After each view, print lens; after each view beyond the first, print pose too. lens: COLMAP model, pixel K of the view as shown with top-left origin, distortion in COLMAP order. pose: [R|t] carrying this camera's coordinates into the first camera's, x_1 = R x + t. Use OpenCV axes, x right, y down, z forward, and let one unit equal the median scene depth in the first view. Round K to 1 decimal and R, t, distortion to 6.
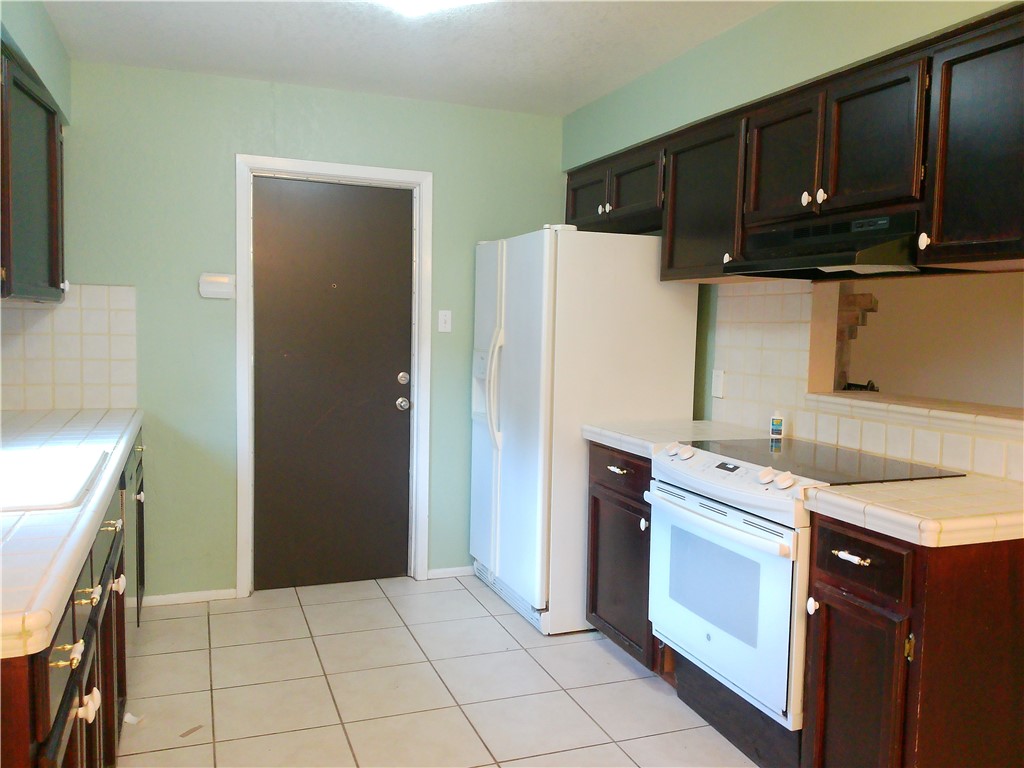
lens RADIAL K [[835.7, 0, 517.1], [0, 835.7, 383.2], [0, 0, 1]] dist [0.107228, -0.215153]
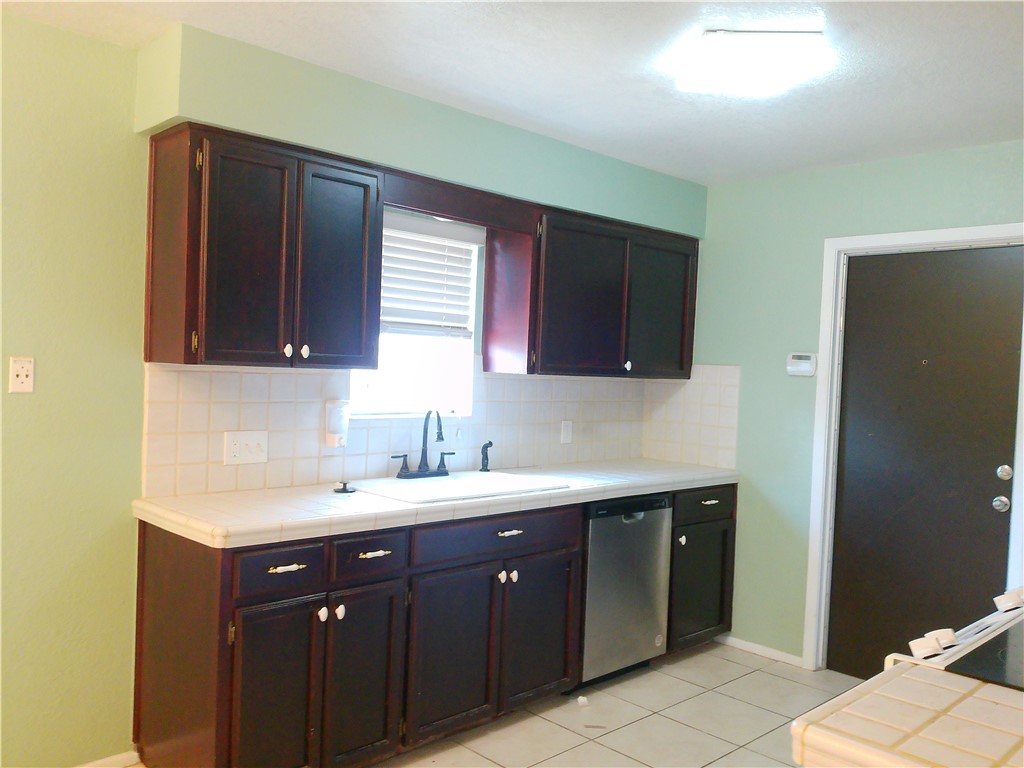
lens RADIAL K [[835.7, 0, 517.1], [0, 835.7, 383.2], [0, 0, 1]] dist [0.107228, -0.215153]
pose [[0.391790, 0.007308, -0.920026, 0.480466], [-0.098358, 0.994571, -0.033985, -0.019583], [0.914782, 0.103807, 0.390381, 0.254993]]
